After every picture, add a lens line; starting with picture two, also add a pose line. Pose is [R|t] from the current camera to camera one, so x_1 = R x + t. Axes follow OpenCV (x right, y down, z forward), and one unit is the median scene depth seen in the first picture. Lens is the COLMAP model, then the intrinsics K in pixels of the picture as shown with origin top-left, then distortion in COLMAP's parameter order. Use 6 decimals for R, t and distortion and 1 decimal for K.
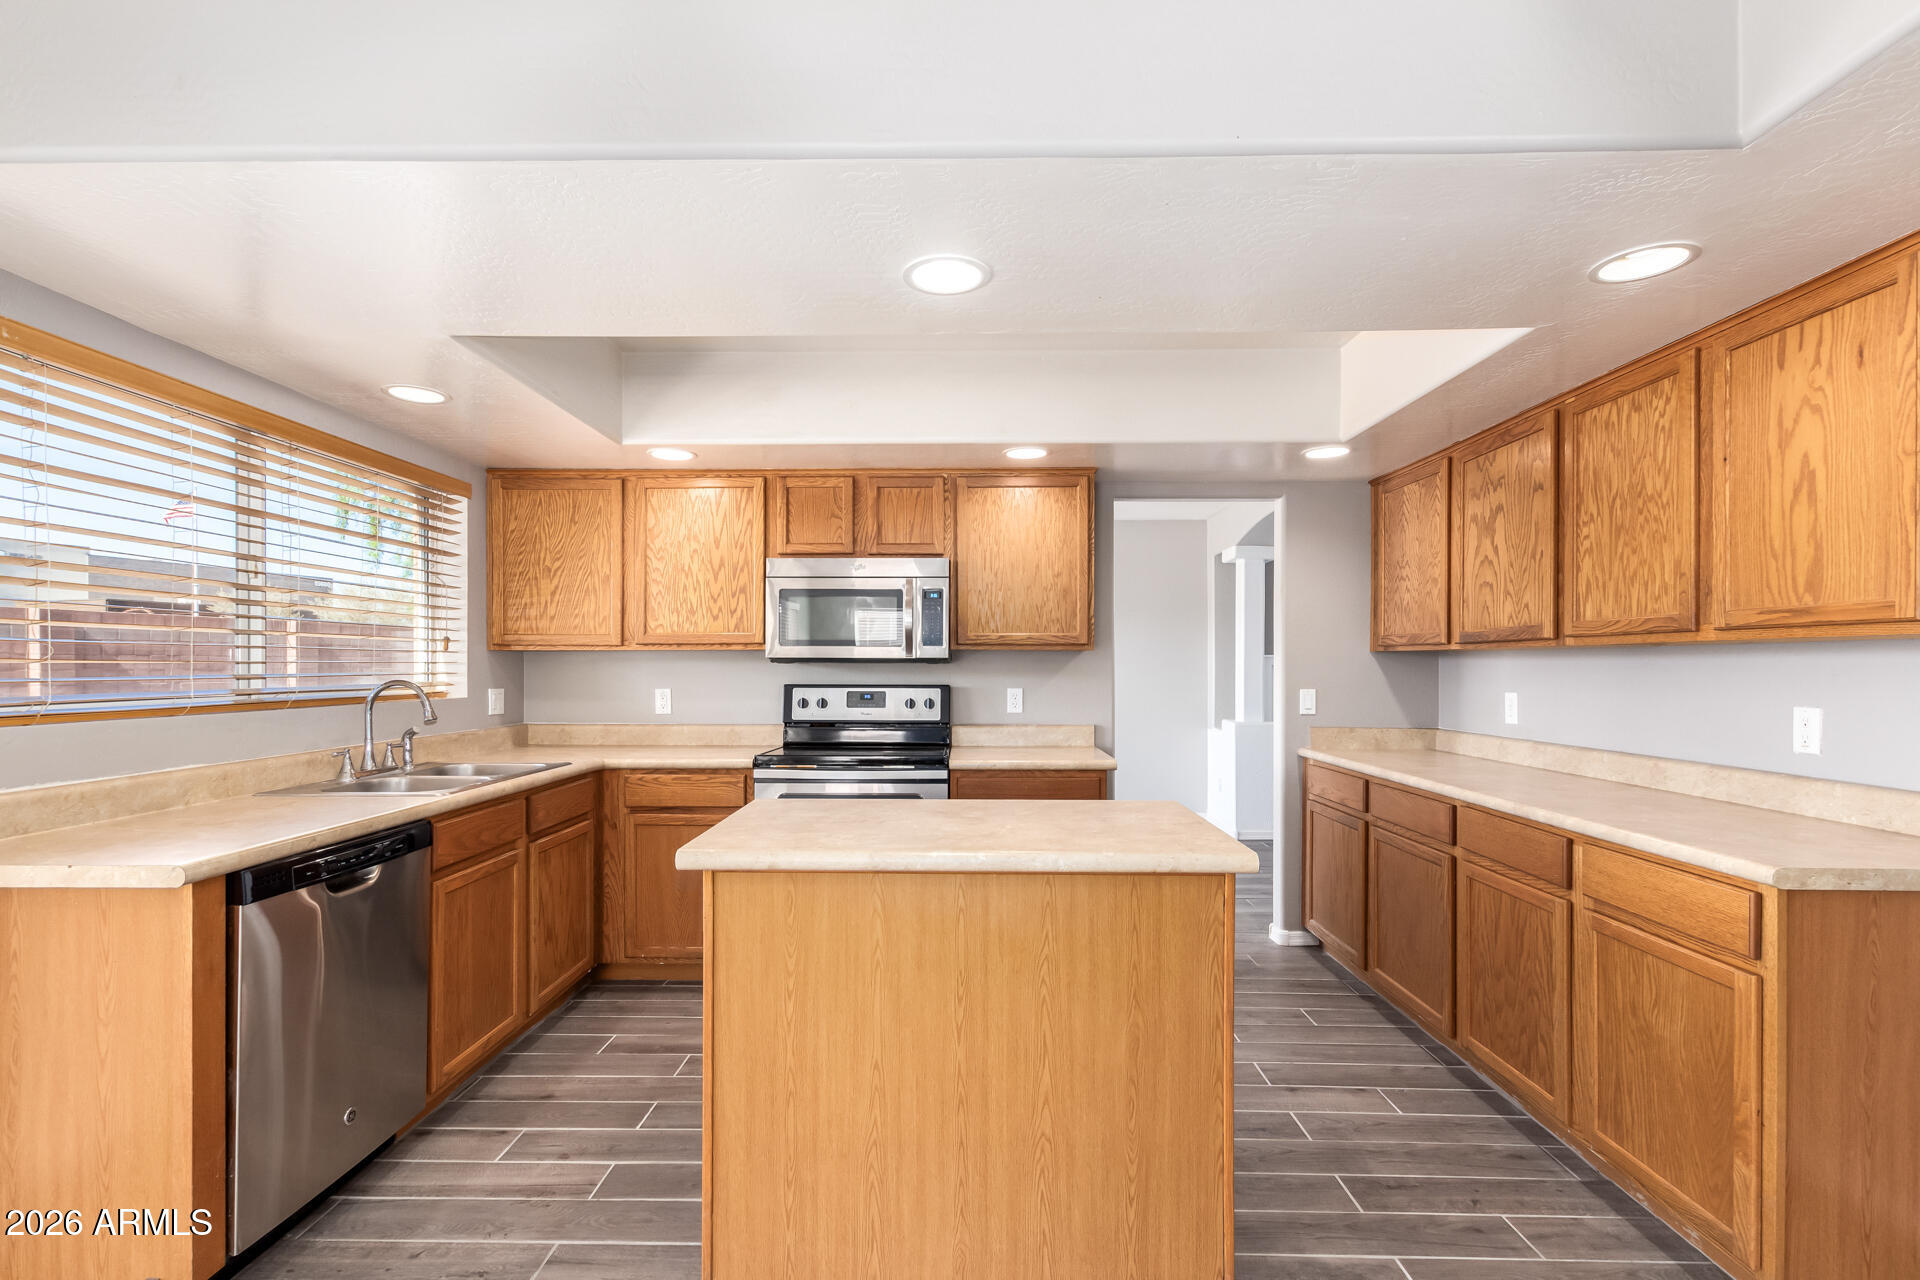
lens RADIAL K [[889.2, 0, 955.1], [0, 889.2, 659.8], [0, 0, 1]] dist [0.010560, -0.001292]
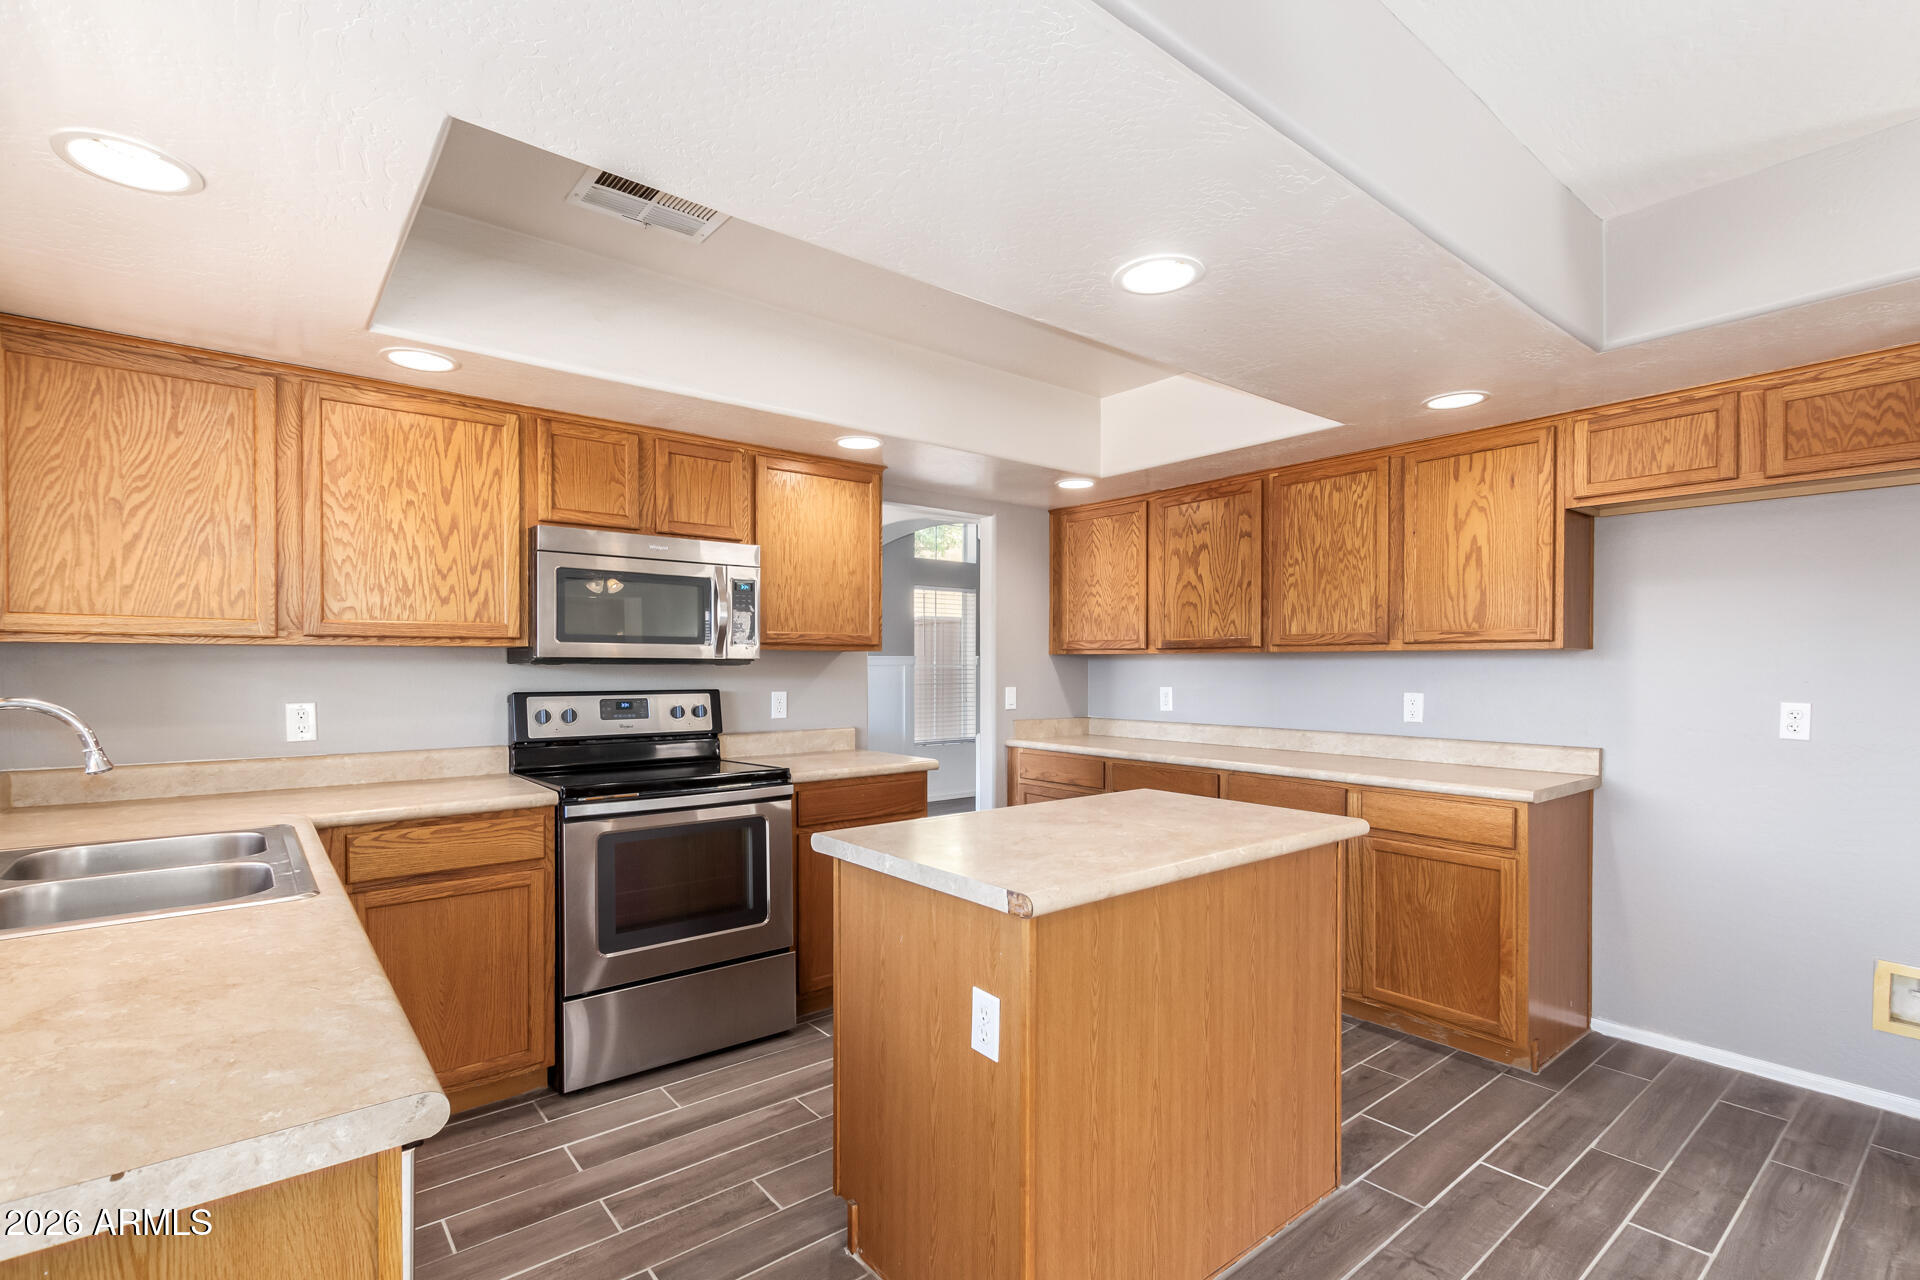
lens RADIAL K [[882.3, 0, 958.9], [0, 882.3, 665.5], [0, 0, 1]] dist [0.012004, -0.000252]
pose [[0.765039, -0.001294, 0.643983, -0.473437], [-0.003347, 0.999976, 0.005985, -0.001297], [-0.643975, -0.006734, 0.765017, 0.223446]]
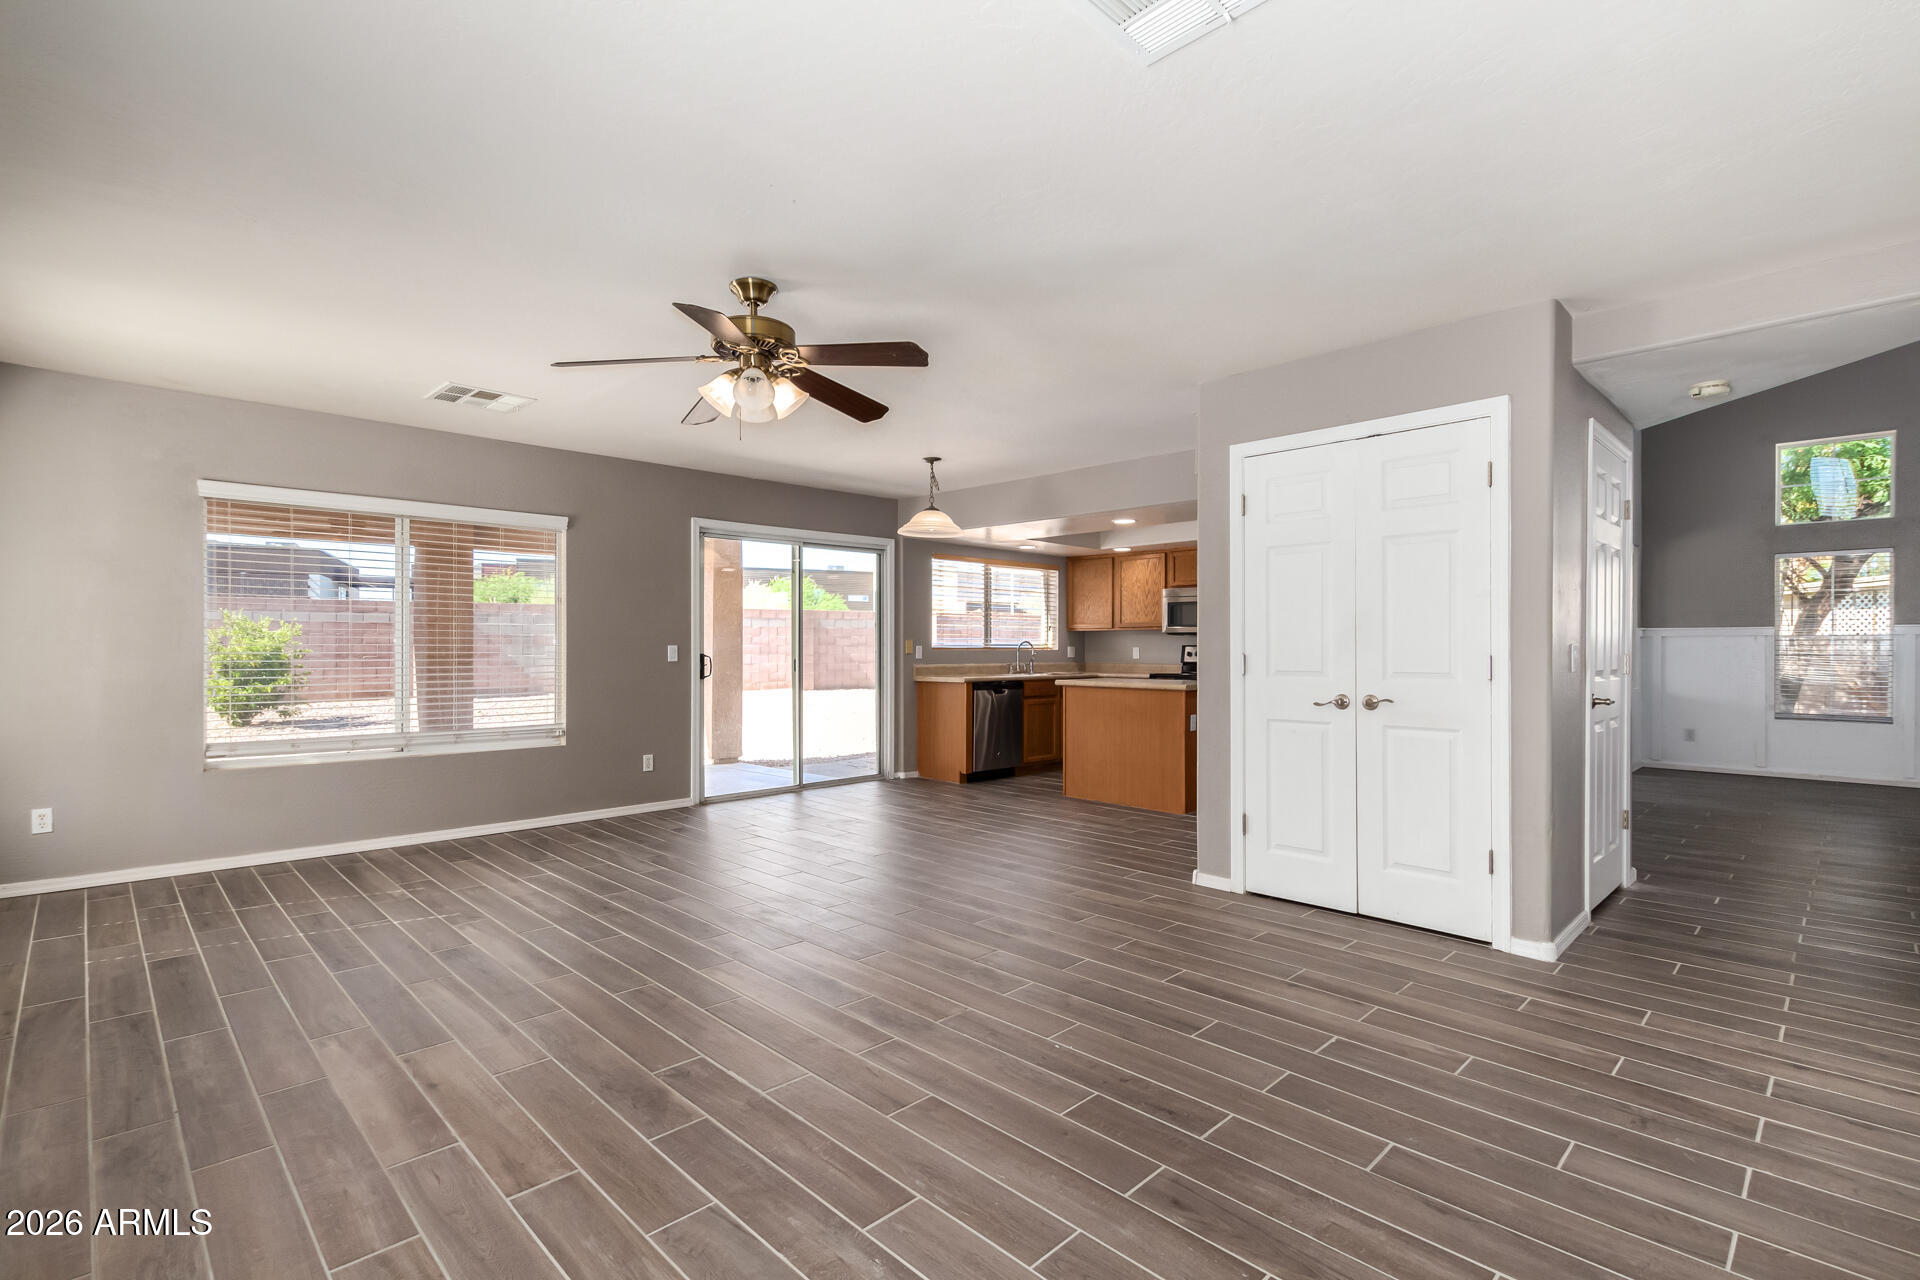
lens RADIAL K [[882.3, 0, 958.9], [0, 882.3, 665.5], [0, 0, 1]] dist [0.012004, -0.000252]
pose [[0.712802, 0.013965, -0.701227, 1.127778], [0.003928, 0.999707, 0.023902, 0.029192], [0.701355, -0.019792, 0.712538, -1.101958]]
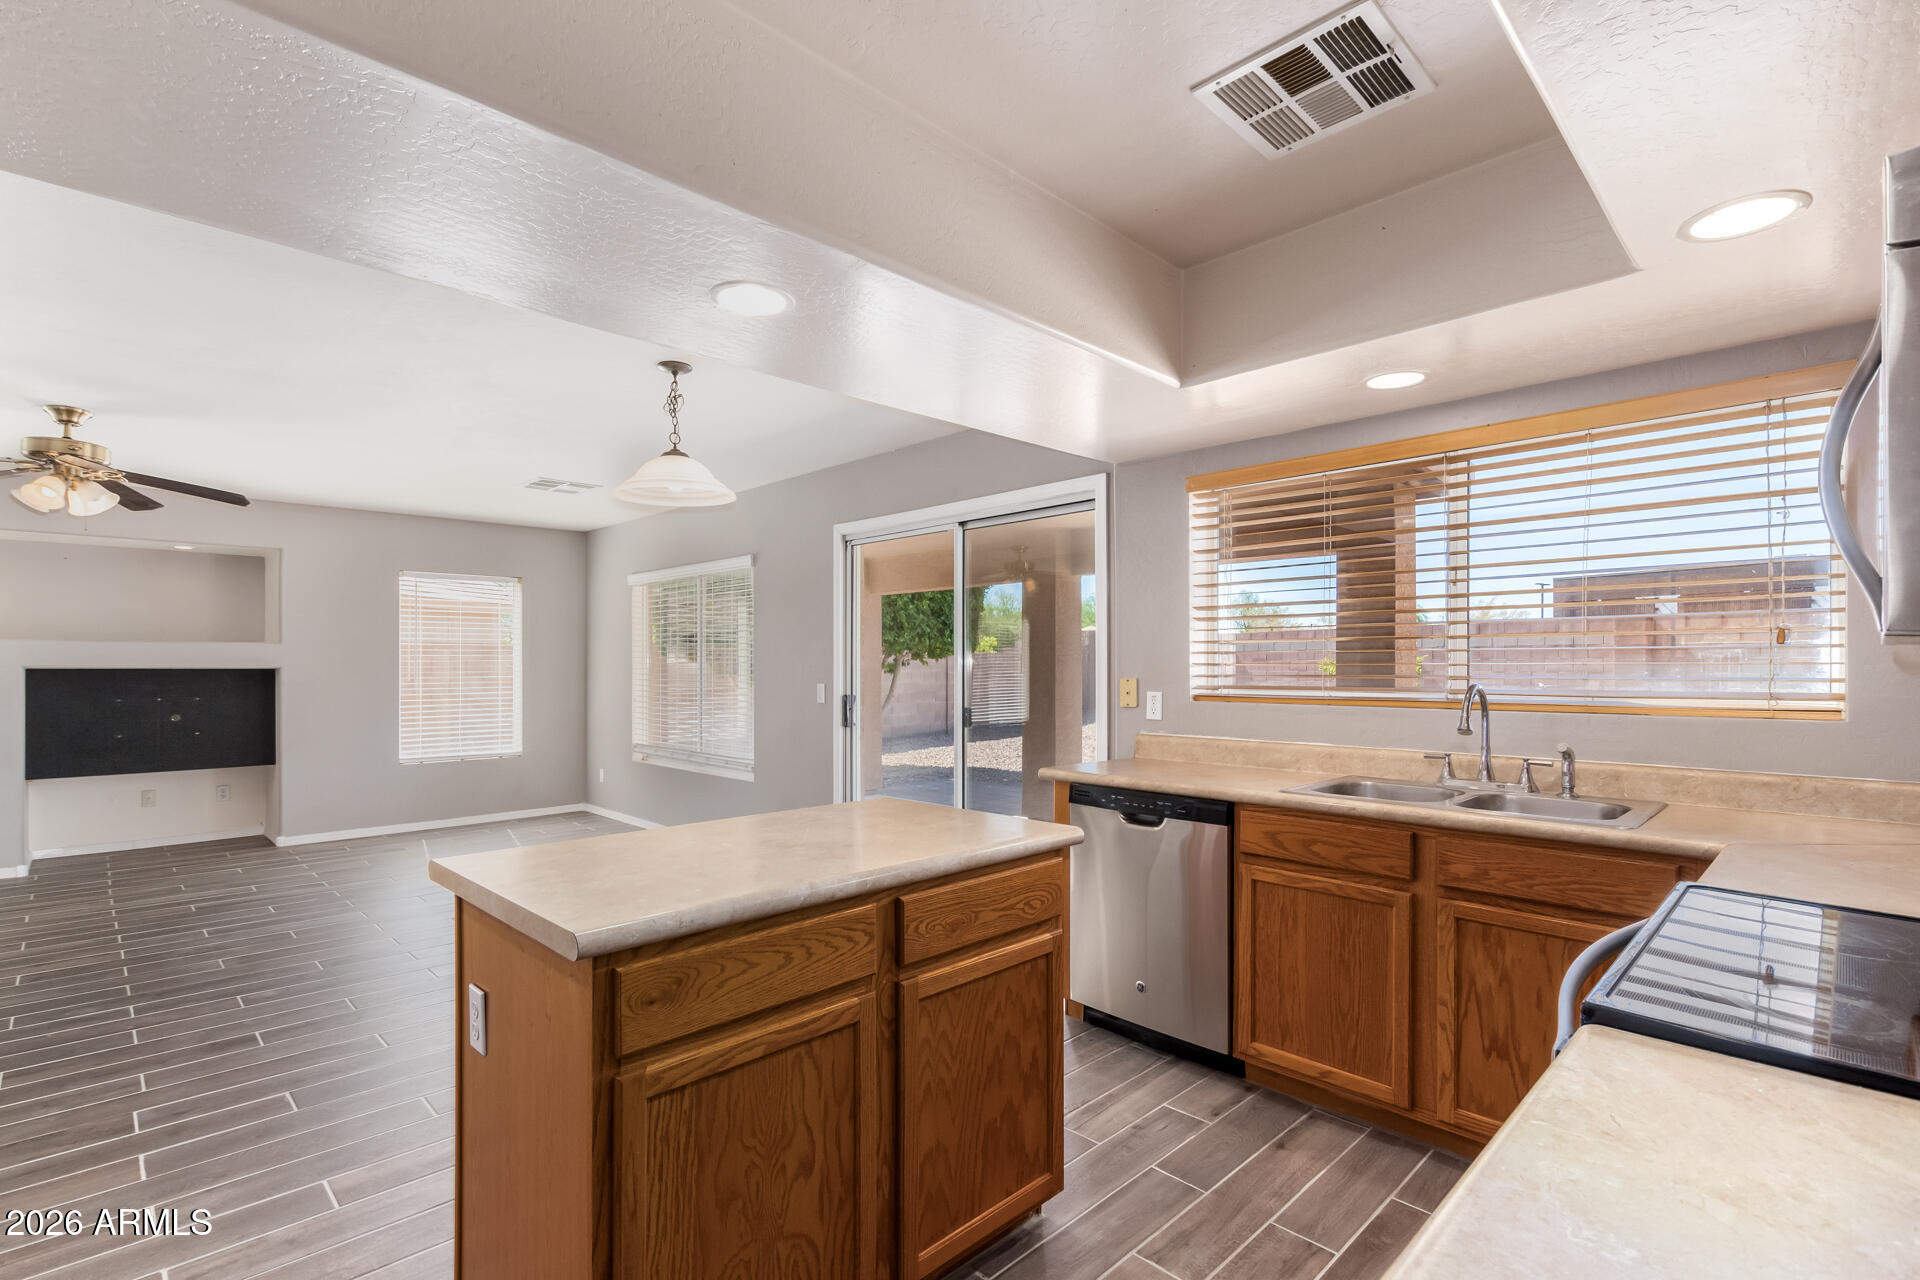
lens RADIAL K [[882.3, 0, 958.9], [0, 882.3, 665.5], [0, 0, 1]] dist [0.012004, -0.000252]
pose [[-0.702819, -0.005117, -0.711350, 0.324269], [0.000560, 0.999970, -0.007747, 0.008394], [0.711369, -0.005843, -0.702795, 1.106247]]
